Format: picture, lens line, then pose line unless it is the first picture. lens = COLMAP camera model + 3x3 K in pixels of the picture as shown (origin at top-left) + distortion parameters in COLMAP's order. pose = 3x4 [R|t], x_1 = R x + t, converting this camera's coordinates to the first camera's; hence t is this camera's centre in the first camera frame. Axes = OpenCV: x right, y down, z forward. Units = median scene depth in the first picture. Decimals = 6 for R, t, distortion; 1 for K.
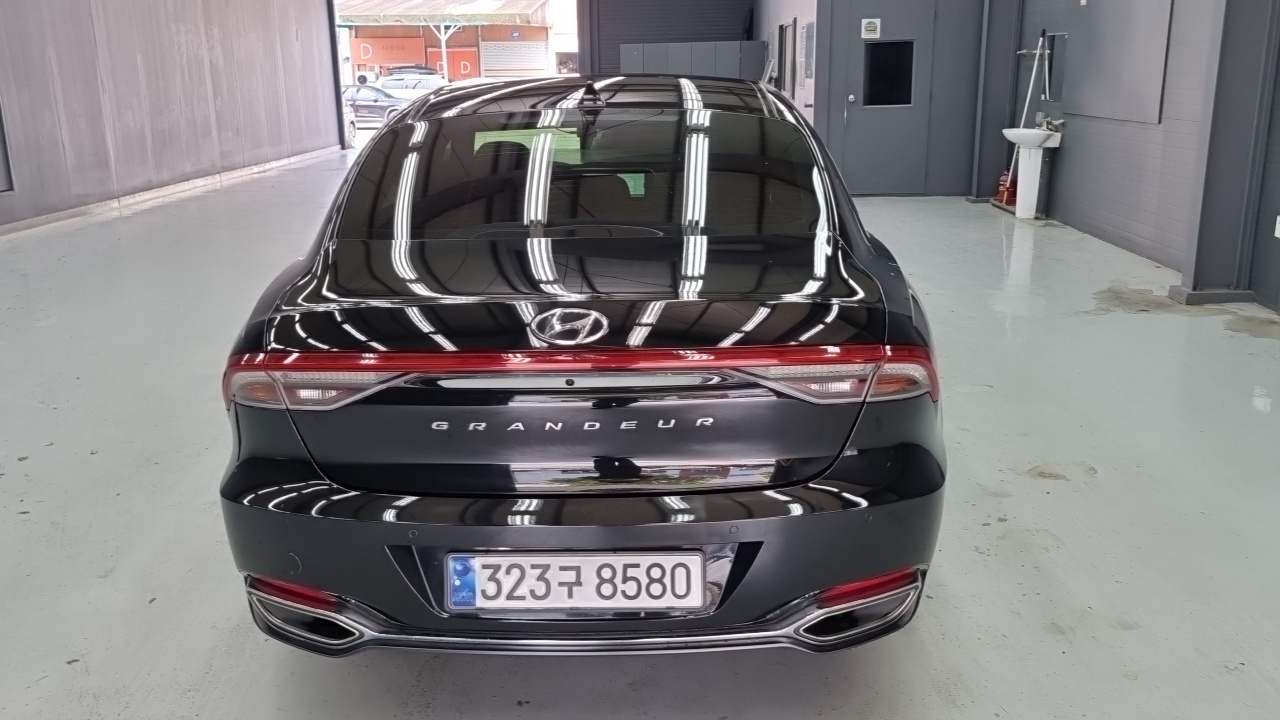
lens RADIAL K [[1112.9, 0, 640.0], [0, 1112.9, 360.0], [0, 0, 1]] dist [0.033658, -0.004609]
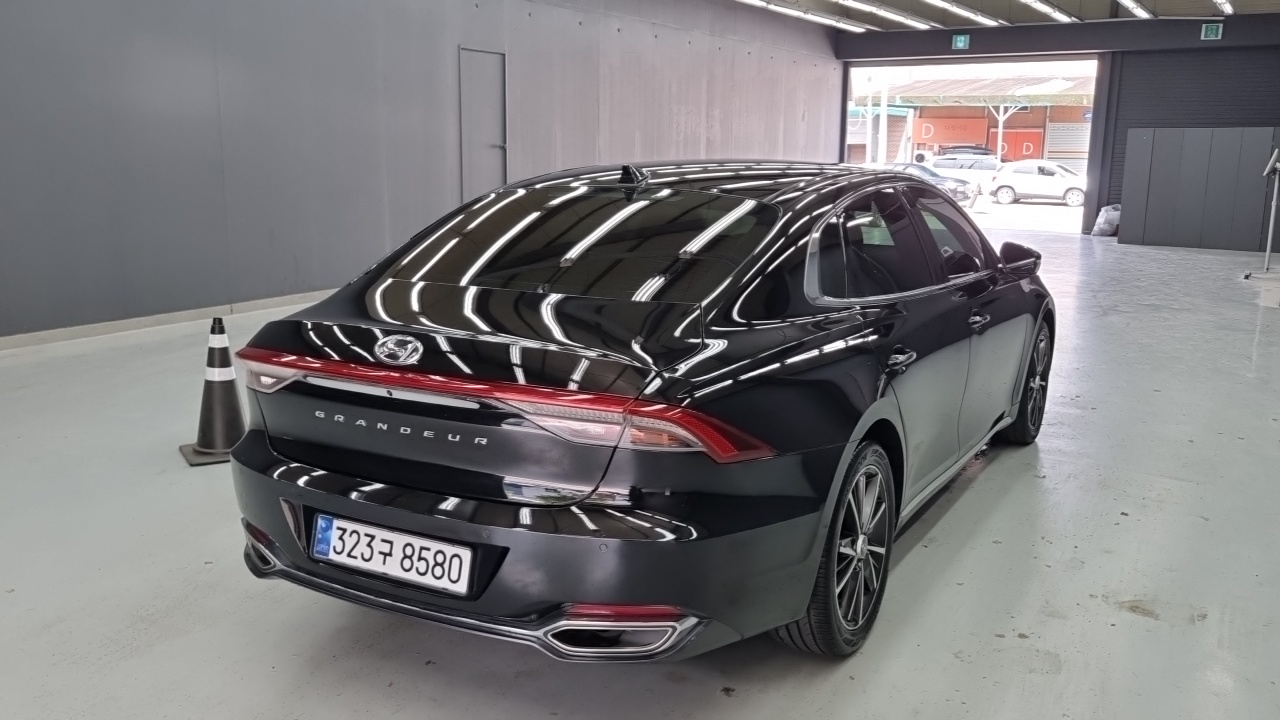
lens RADIAL K [[1112.9, 0, 640.0], [0, 1112.9, 360.0], [0, 0, 1]] dist [0.033658, -0.004609]
pose [[0.885788, 0.117395, -0.448997, 0.734293], [-0.147332, 0.988563, -0.032189, -0.018269], [0.440083, 0.094664, 0.892953, -0.024353]]
